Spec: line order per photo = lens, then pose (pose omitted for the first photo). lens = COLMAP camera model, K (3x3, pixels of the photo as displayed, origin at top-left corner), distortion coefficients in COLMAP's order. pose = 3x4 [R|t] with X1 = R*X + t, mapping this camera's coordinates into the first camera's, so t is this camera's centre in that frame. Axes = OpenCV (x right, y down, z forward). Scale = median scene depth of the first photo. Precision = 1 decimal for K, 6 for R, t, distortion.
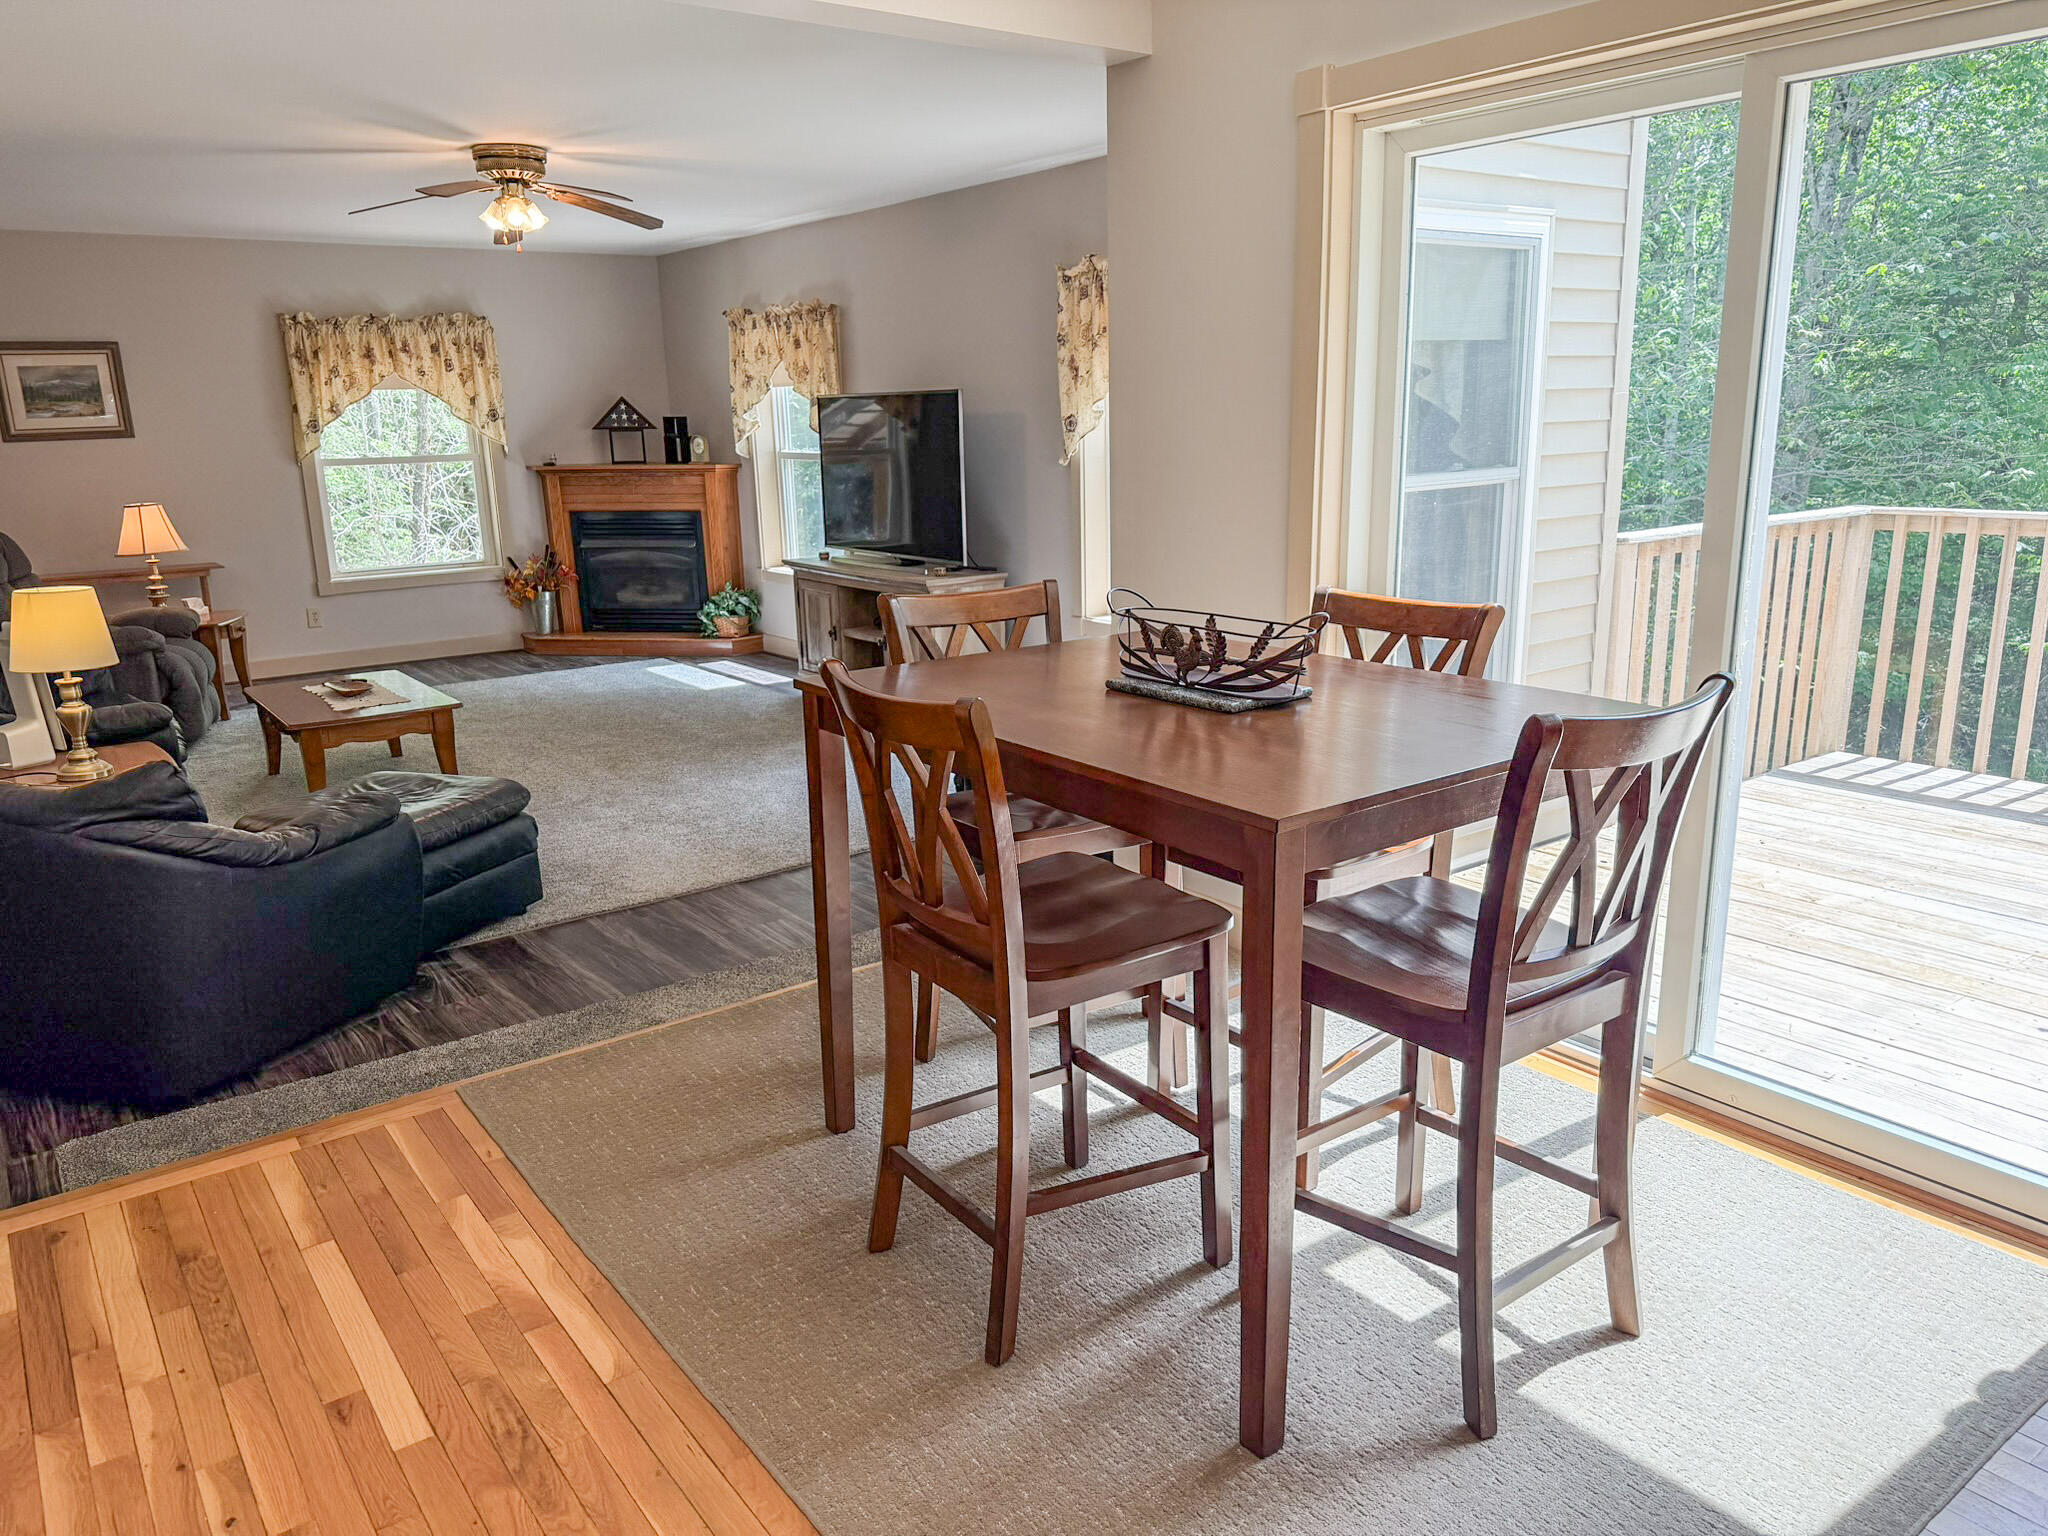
lens RADIAL K [[1452.2, 0, 1030.2], [0, 1452.2, 773.2], [0, 0, 1]] dist [0.030040, -0.045901]
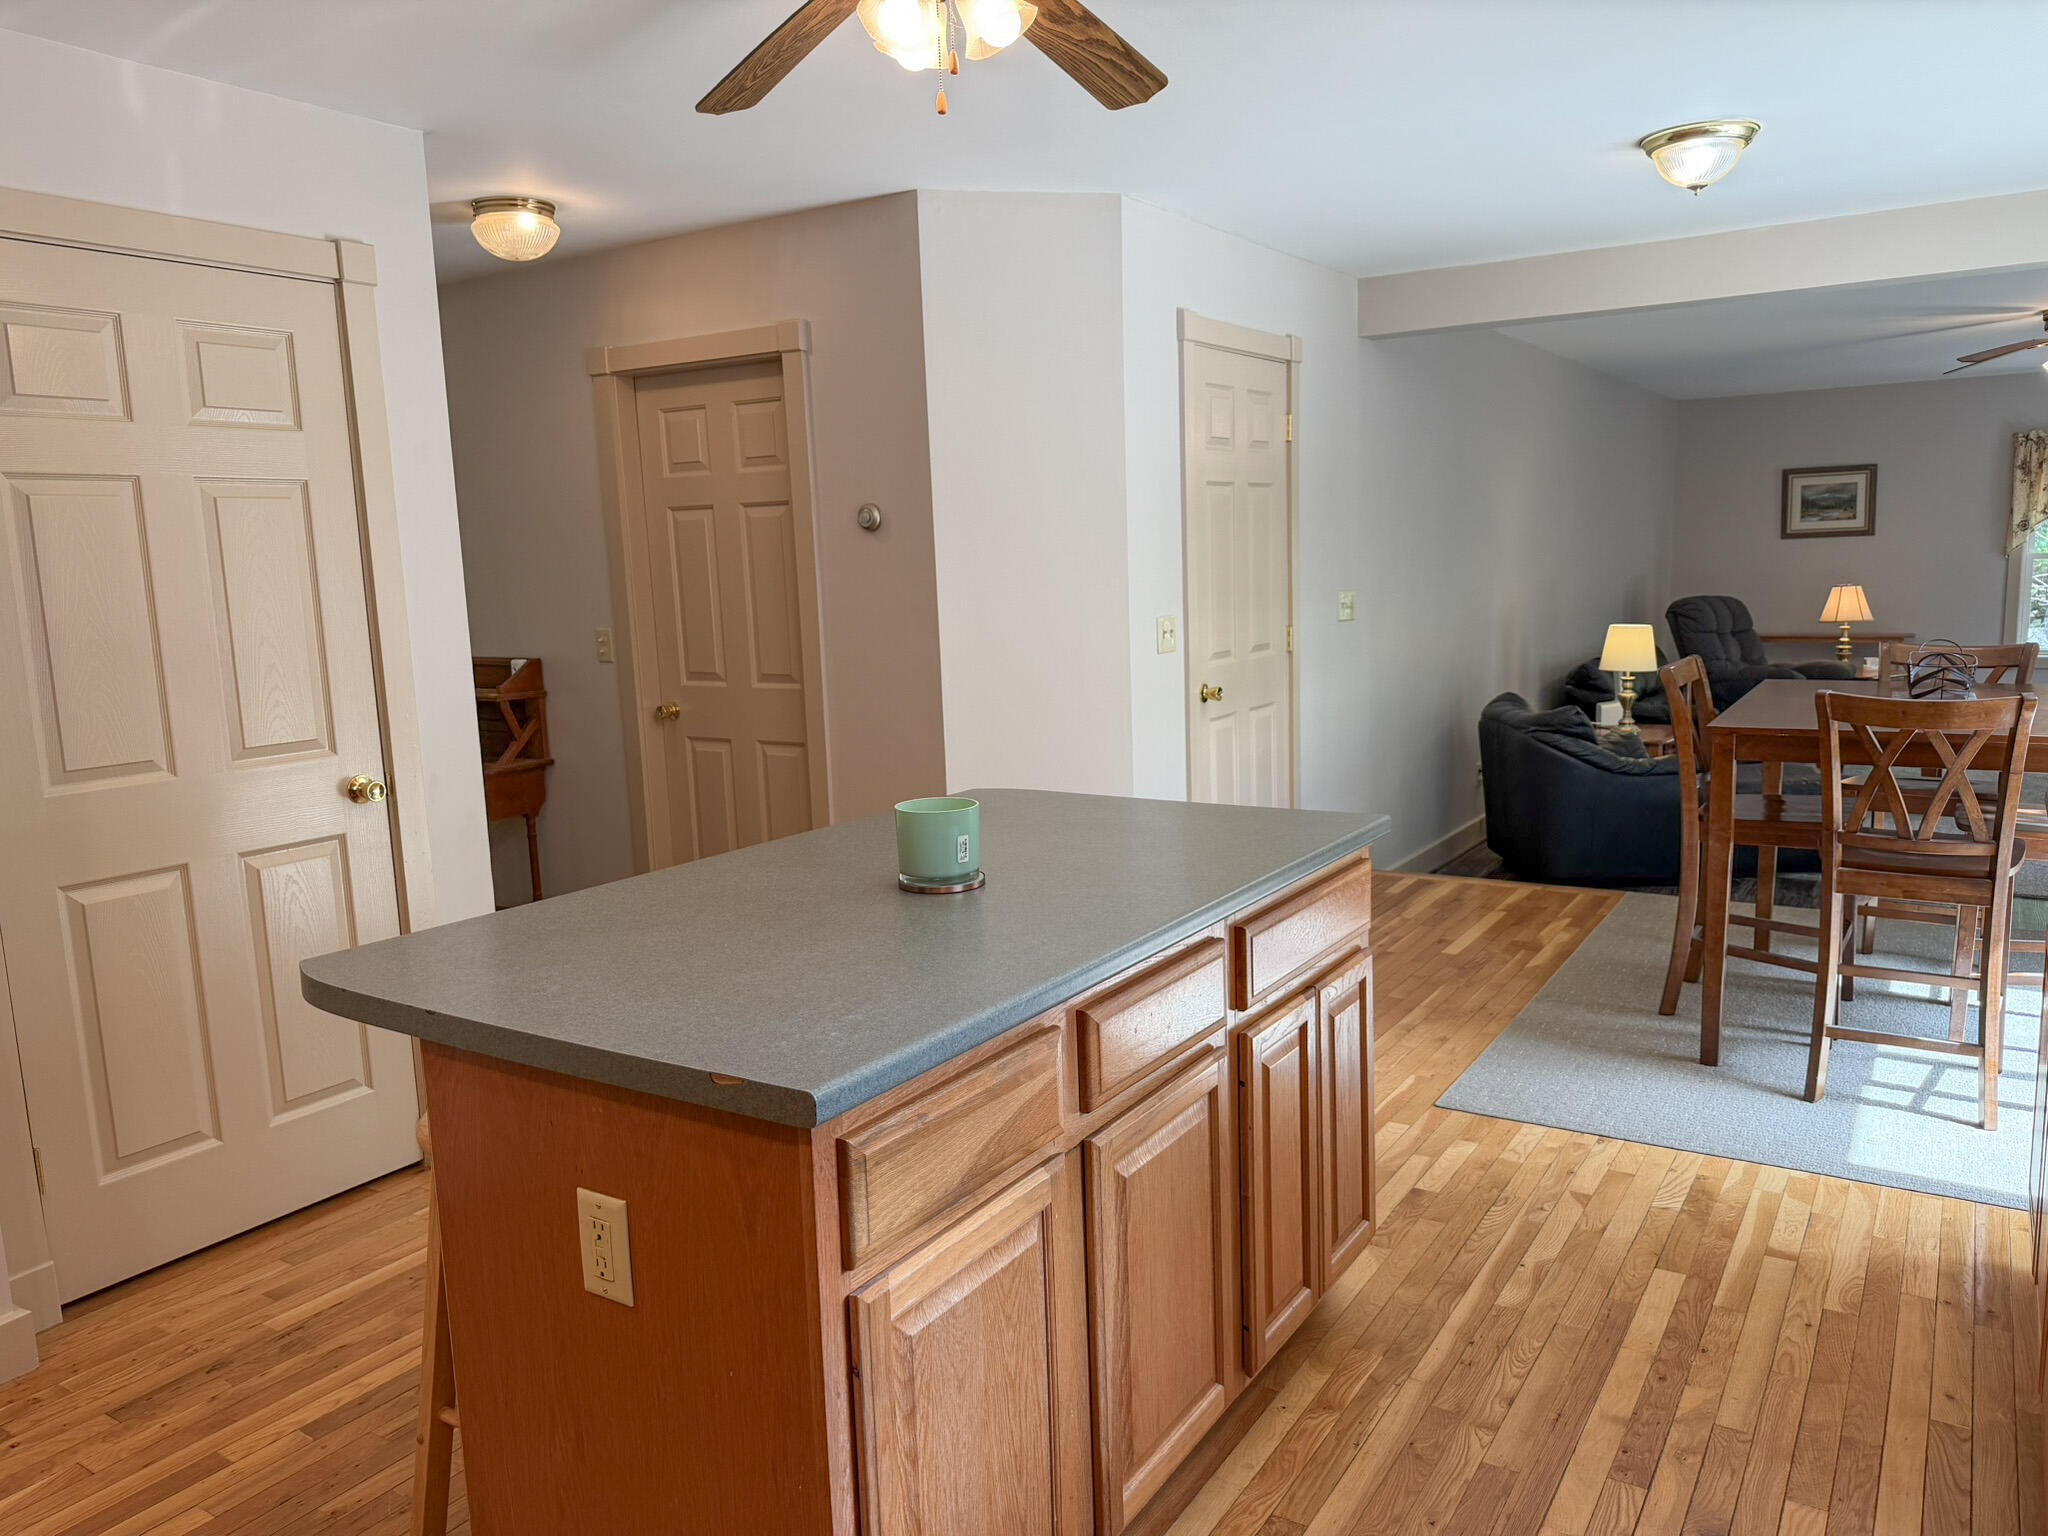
lens RADIAL K [[1452.2, 0, 1030.2], [0, 1452.2, 773.2], [0, 0, 1]] dist [0.030040, -0.045901]
pose [[0.341126, 0.146969, -0.928458, 0.387166], [-0.202318, 0.976033, 0.080166, 0.027789], [0.917987, 0.160497, 0.362684, -0.142892]]
